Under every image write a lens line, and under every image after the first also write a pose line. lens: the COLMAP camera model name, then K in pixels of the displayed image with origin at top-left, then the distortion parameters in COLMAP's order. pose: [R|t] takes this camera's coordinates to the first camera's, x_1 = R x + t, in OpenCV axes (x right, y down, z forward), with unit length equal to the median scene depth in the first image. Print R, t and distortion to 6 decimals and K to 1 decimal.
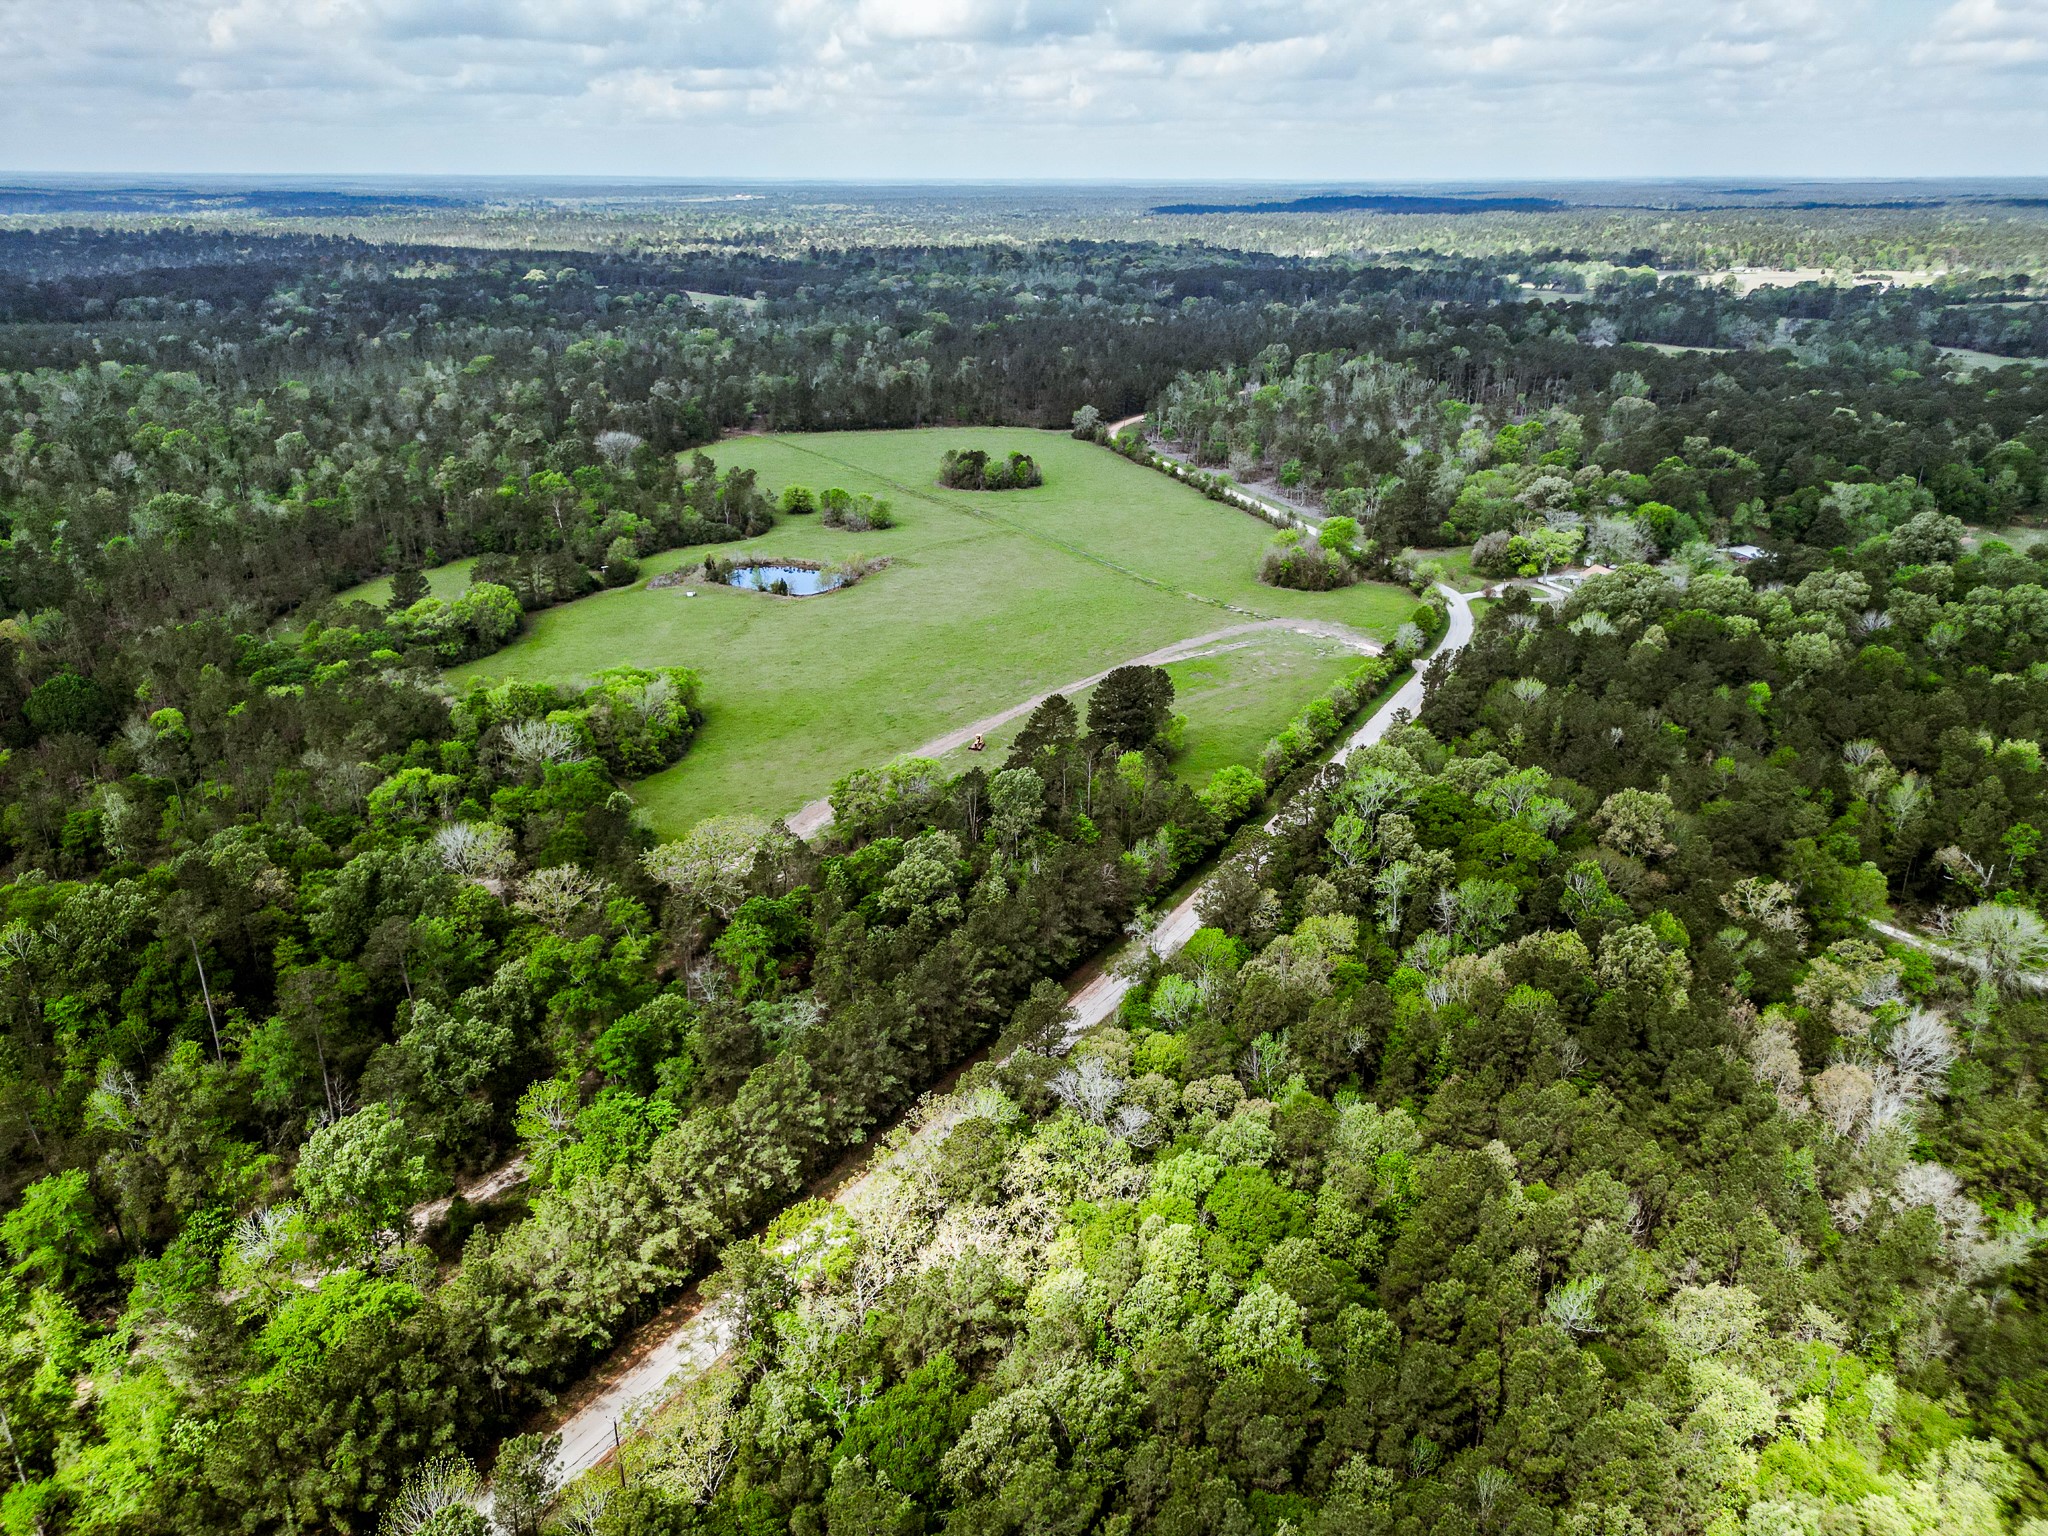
lens RADIAL K [[1405.9, 0, 1037.4], [0, 1405.9, 833.3], [0, 0, 1]] dist [0.061113, -0.048936]
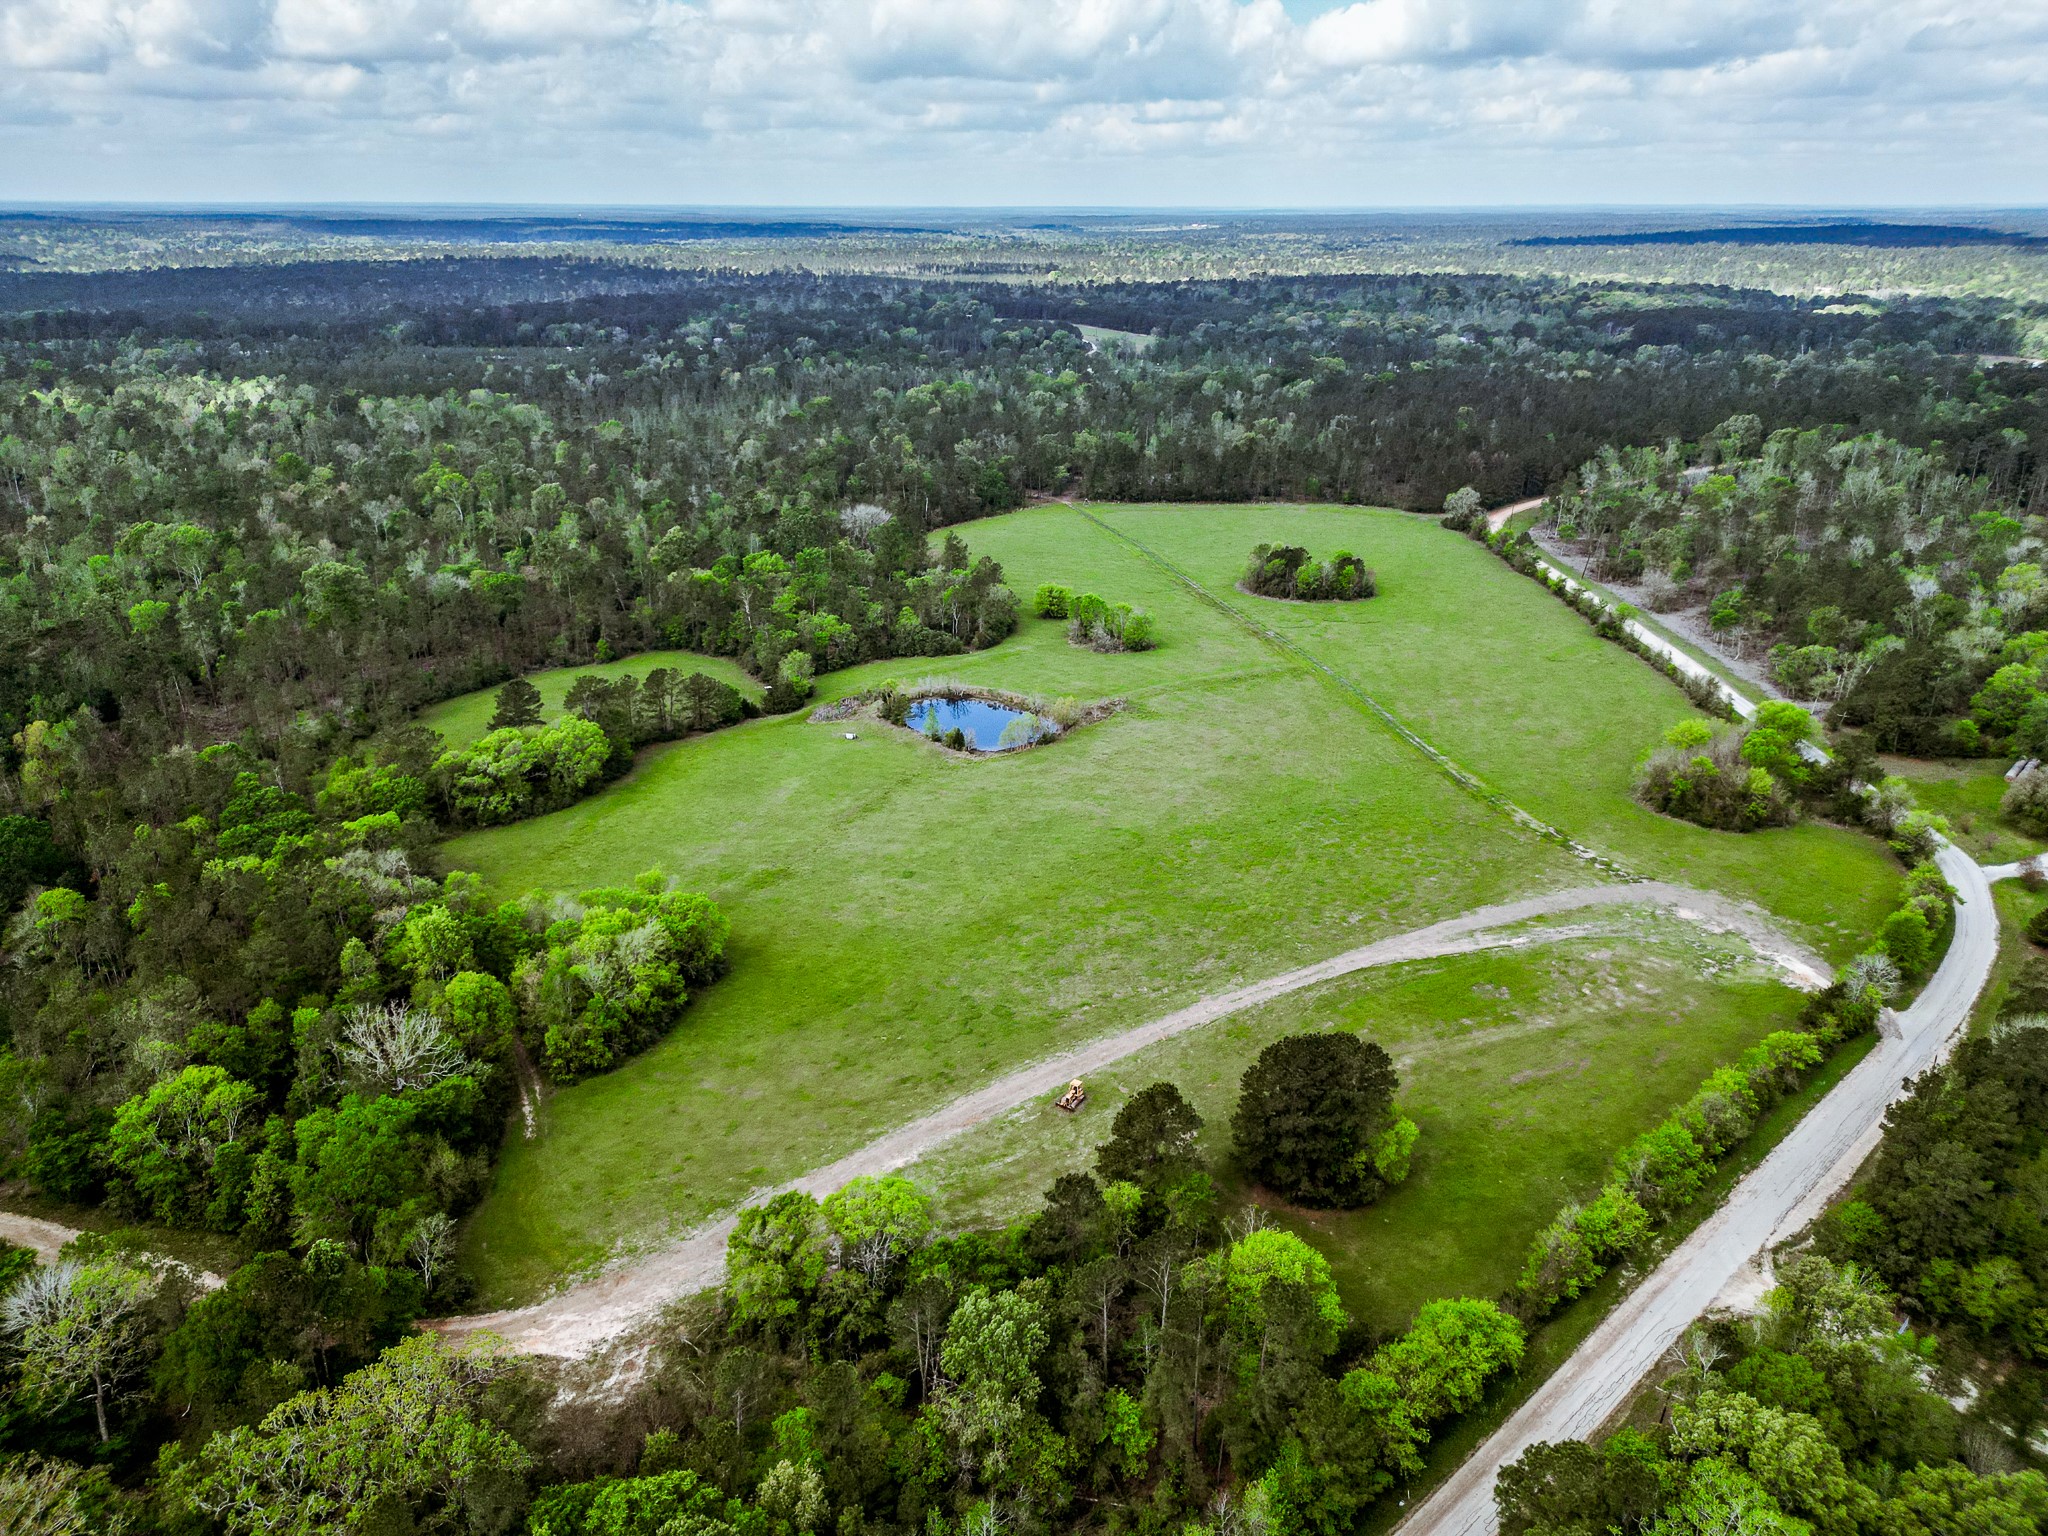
lens RADIAL K [[1443.9, 0, 1029.1], [0, 1443.9, 756.9], [0, 0, 1]] dist [0.078211, -0.080395]
pose [[0.954588, 0.106720, -0.278160, 0.043820], [-0.126223, 0.990579, -0.053121, -0.075889], [0.269870, 0.085819, 0.959065, 0.154233]]
